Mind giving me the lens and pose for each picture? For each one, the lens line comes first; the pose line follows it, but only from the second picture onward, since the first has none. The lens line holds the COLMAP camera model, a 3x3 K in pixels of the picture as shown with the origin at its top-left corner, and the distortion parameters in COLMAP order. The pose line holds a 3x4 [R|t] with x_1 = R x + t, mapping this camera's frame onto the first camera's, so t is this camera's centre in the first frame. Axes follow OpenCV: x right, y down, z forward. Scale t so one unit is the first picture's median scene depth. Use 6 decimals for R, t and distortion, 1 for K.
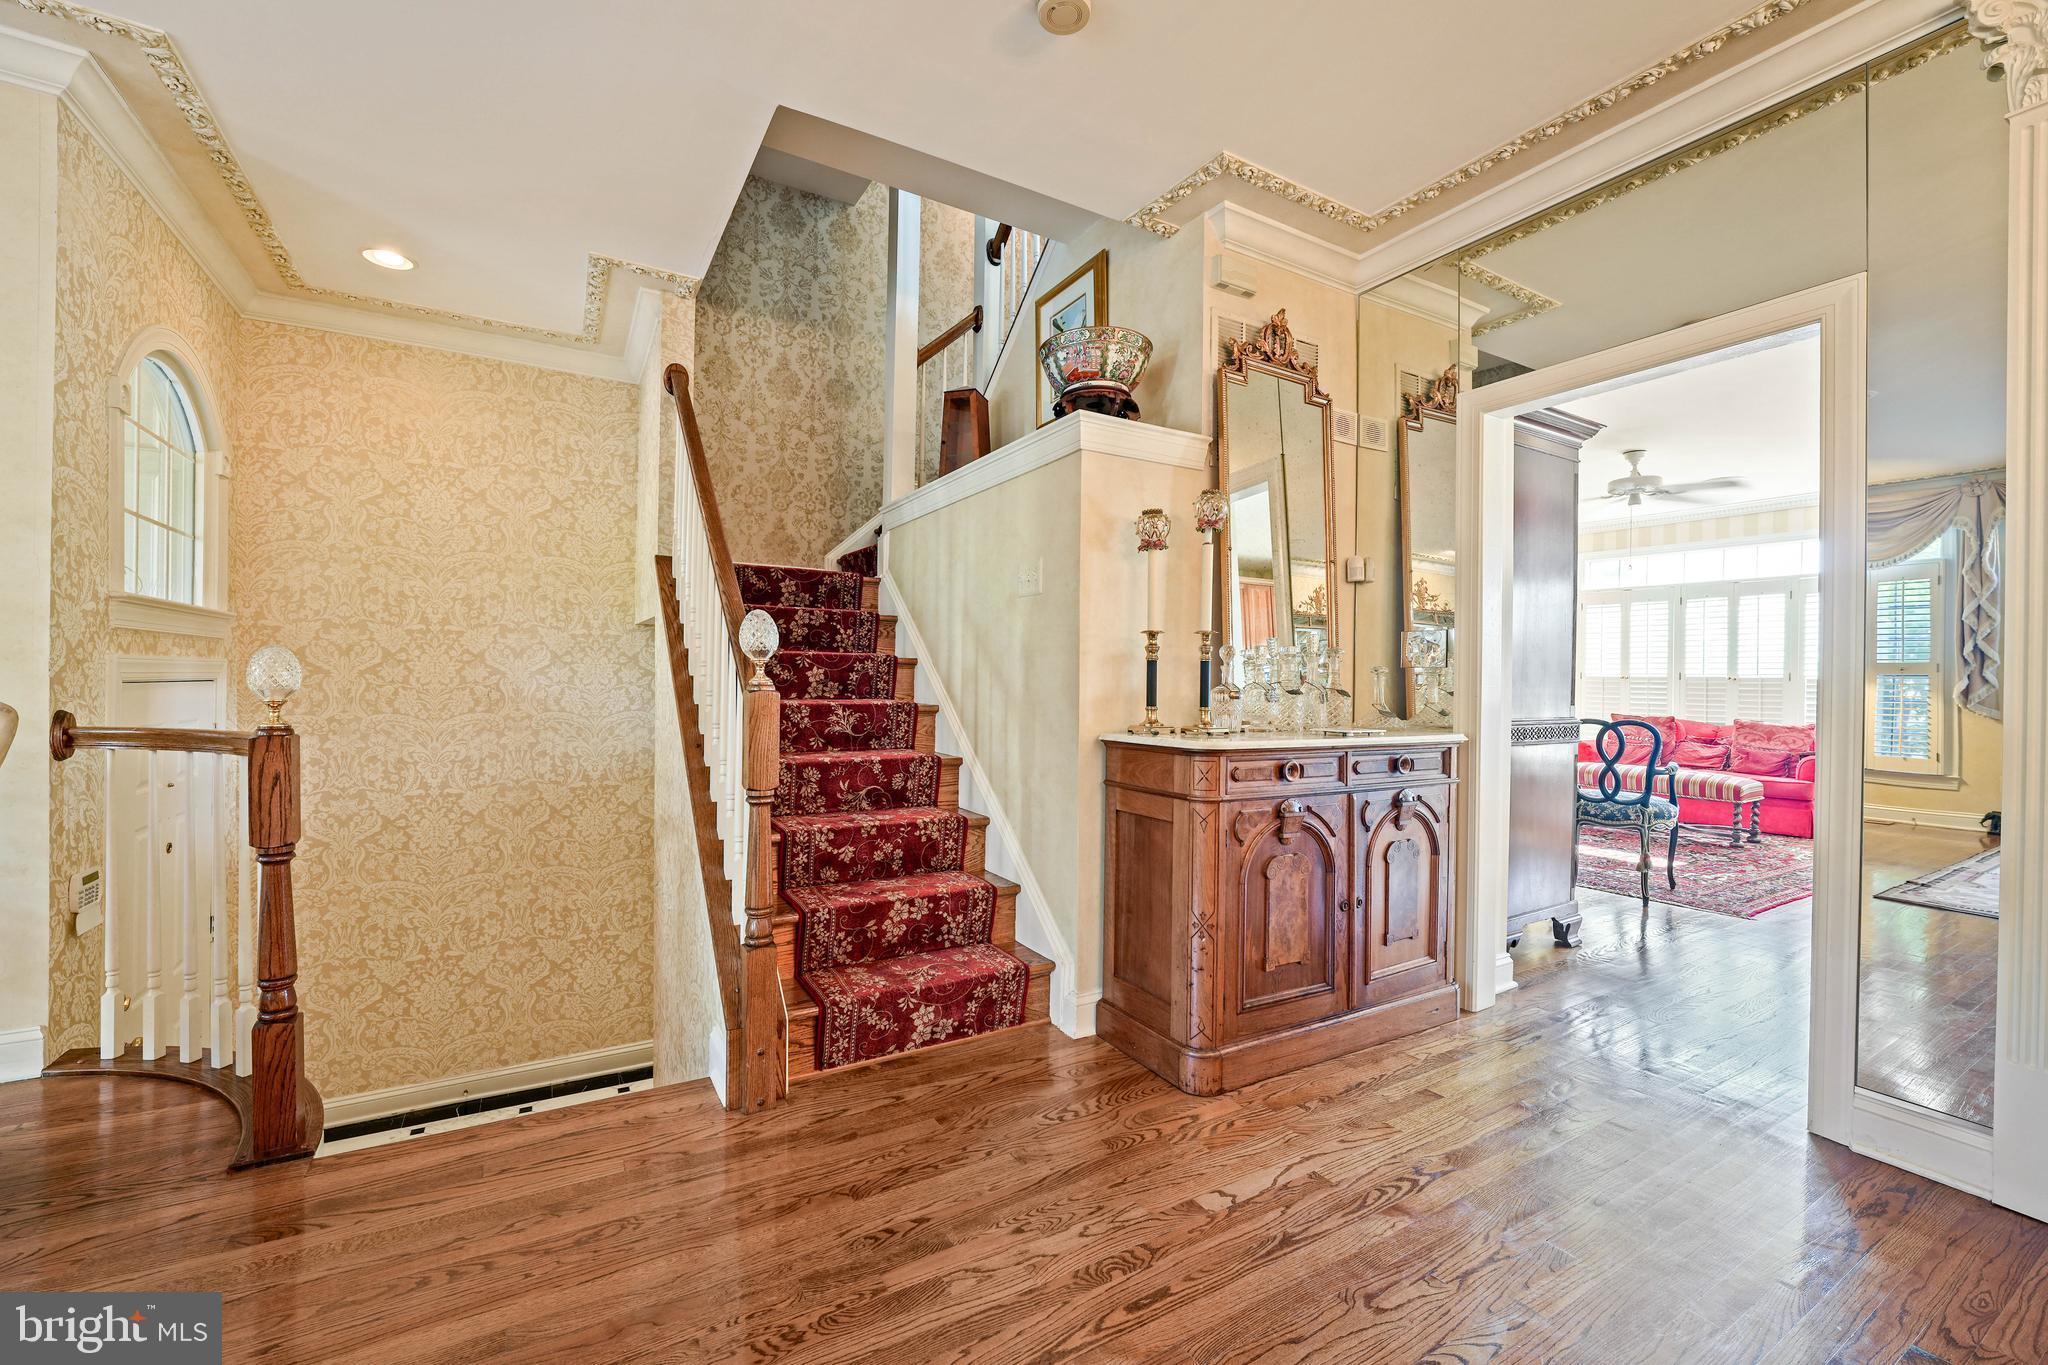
lens RADIAL K [[832.0, 0, 1024.0], [0, 832.0, 682.5], [0, 0, 1]] dist [-0.022890, -0.005593]
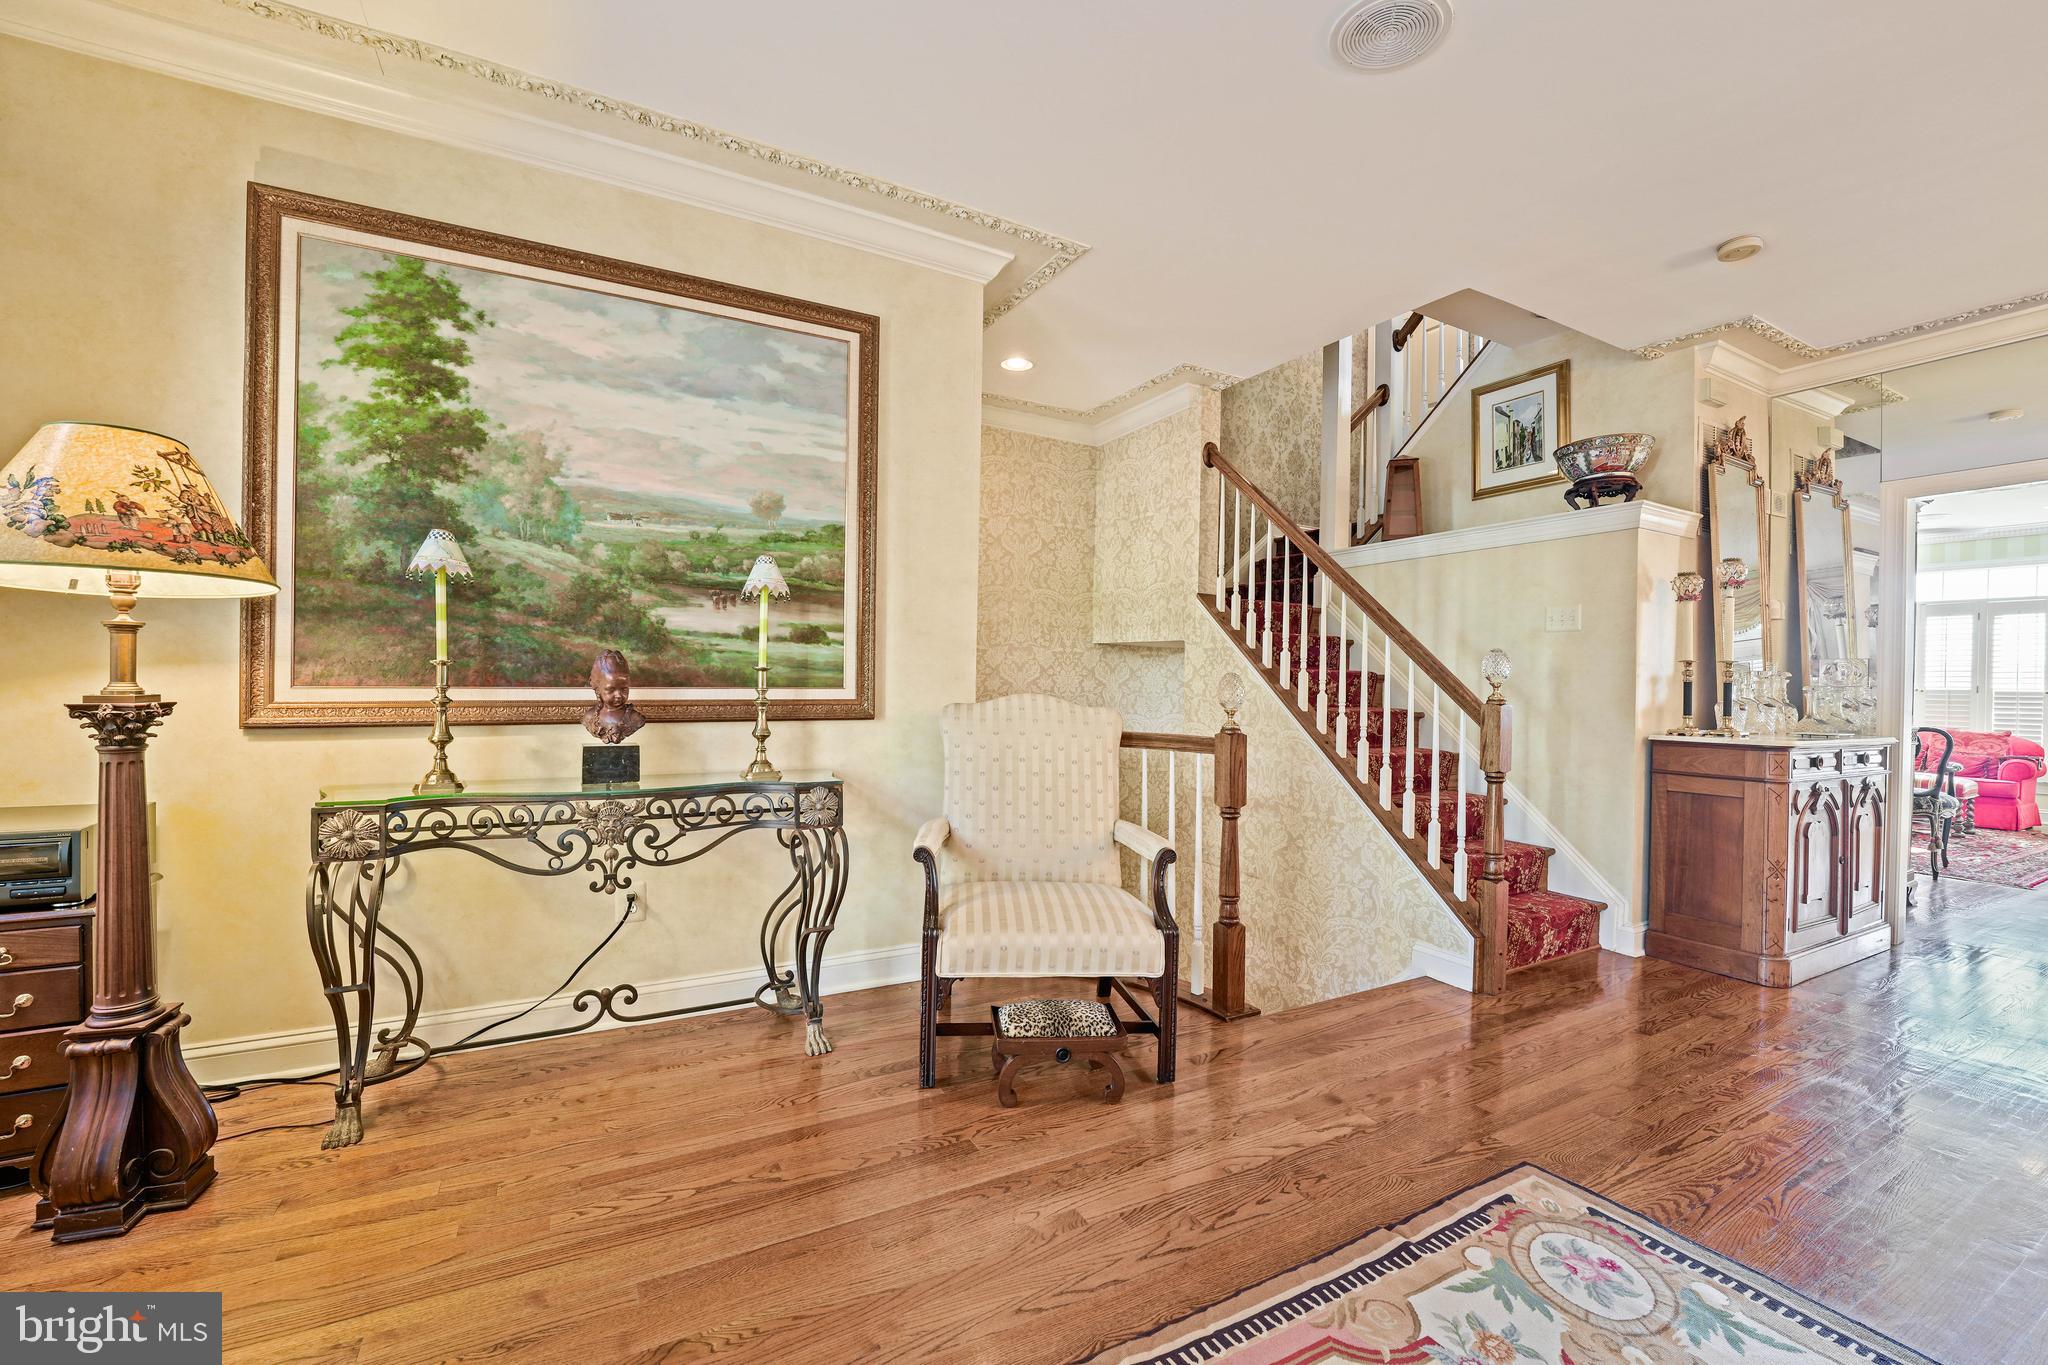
lens RADIAL K [[832.0, 0, 1024.0], [0, 832.0, 682.5], [0, 0, 1]] dist [-0.022890, -0.005593]
pose [[0.999302, 0.006094, -0.036861, -0.788138], [-0.006158, 0.999980, -0.001625, -0.015119], [0.036851, 0.001851, 0.999319, -0.341548]]
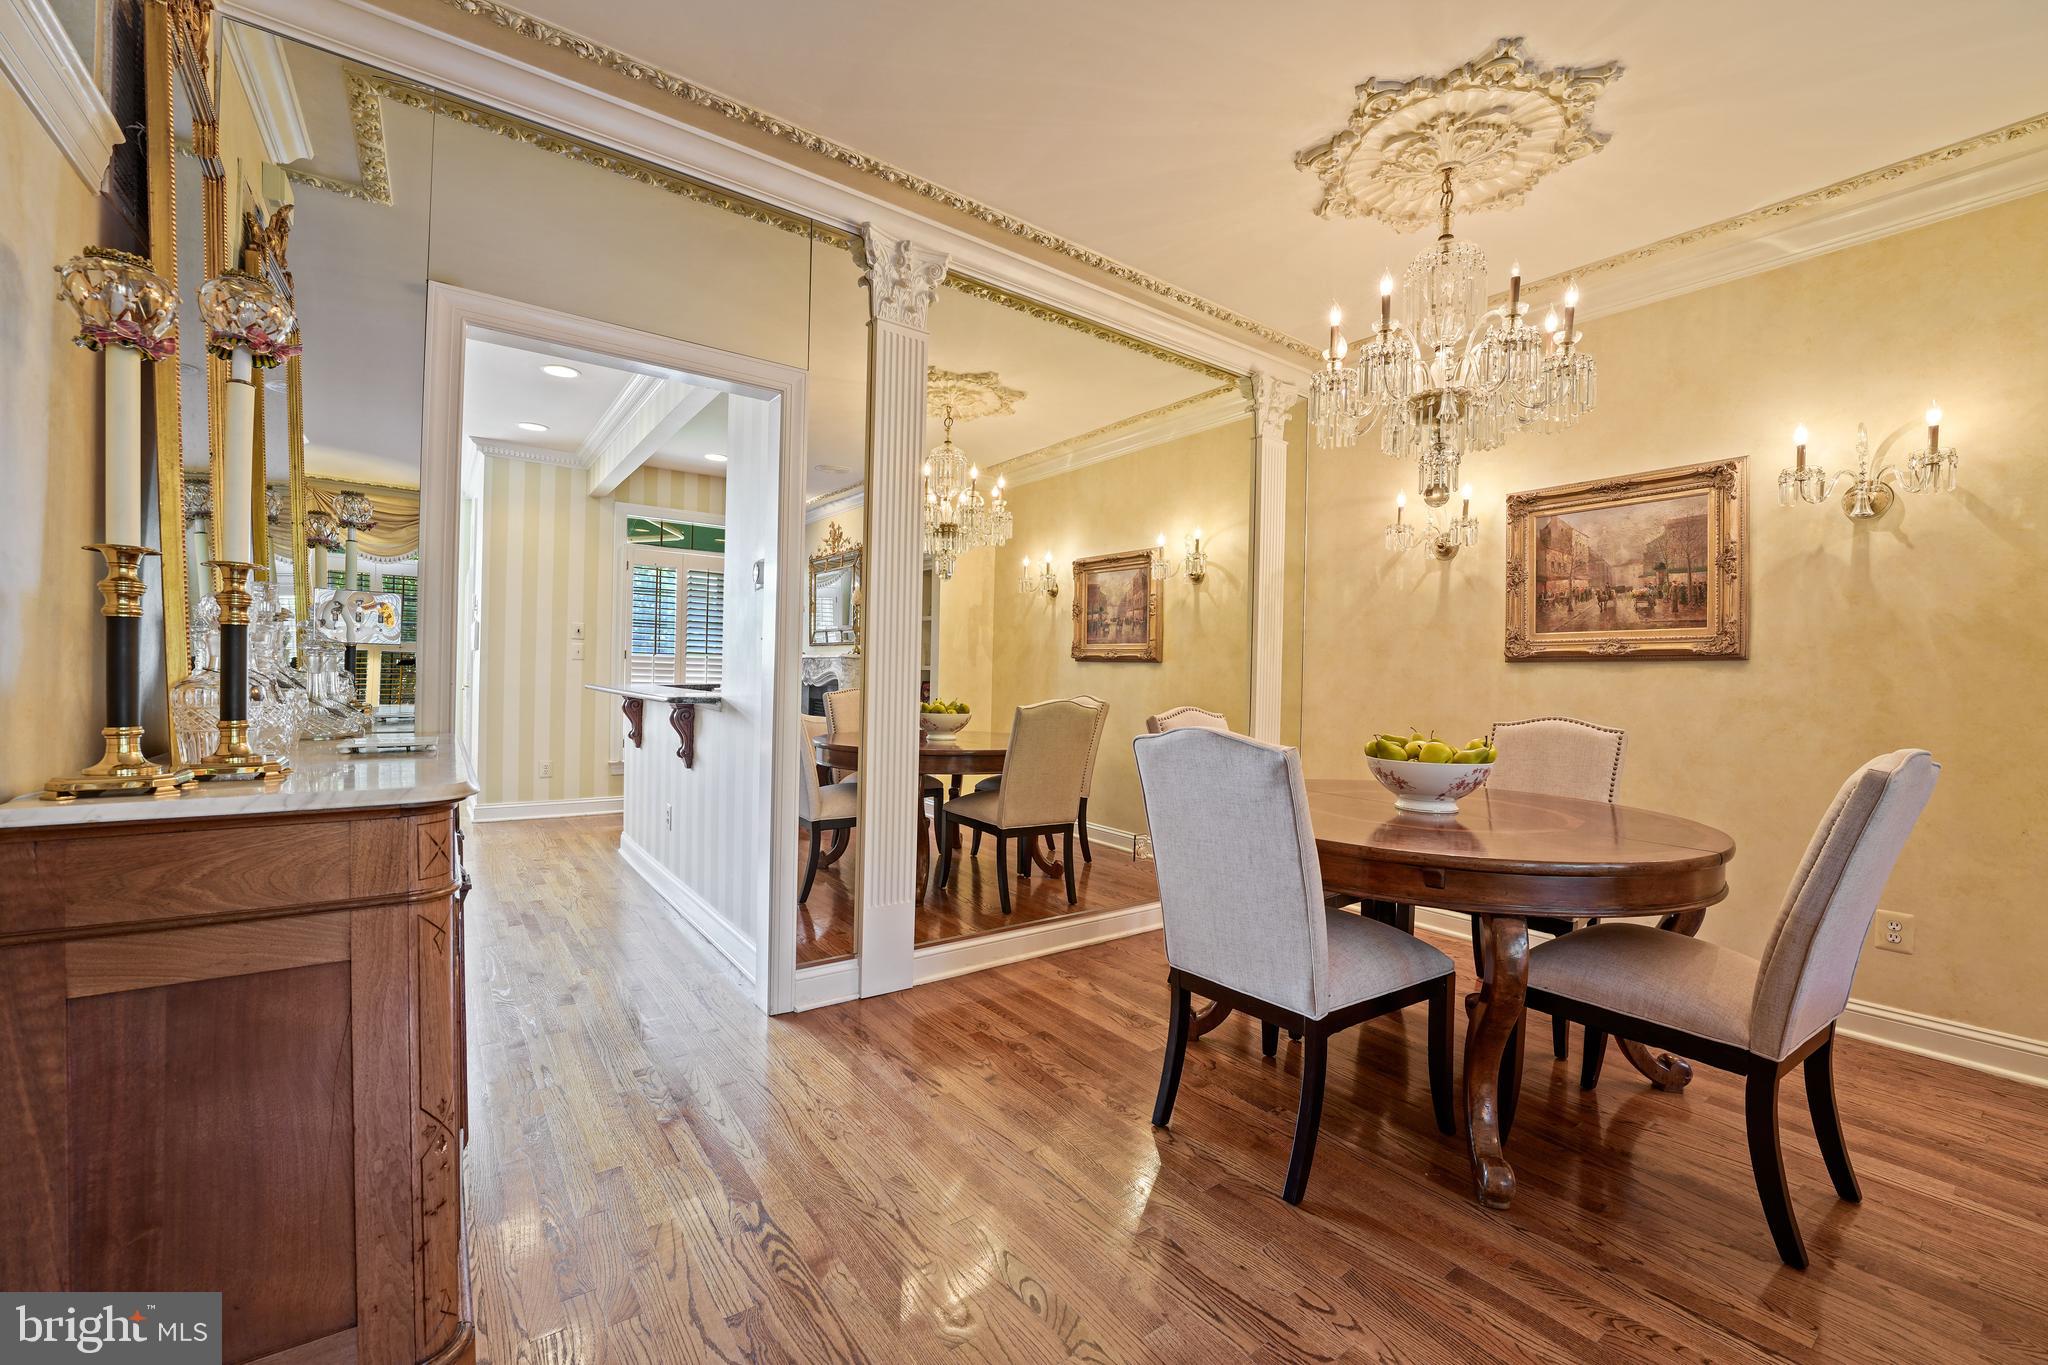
lens RADIAL K [[832.0, 0, 1024.0], [0, 832.0, 682.5], [0, 0, 1]] dist [-0.022890, -0.005593]
pose [[-0.105824, -0.023161, 0.994115, -0.269258], [-0.025752, 0.999457, 0.020544, -0.012187], [-0.994051, -0.023427, -0.106363, 0.512816]]
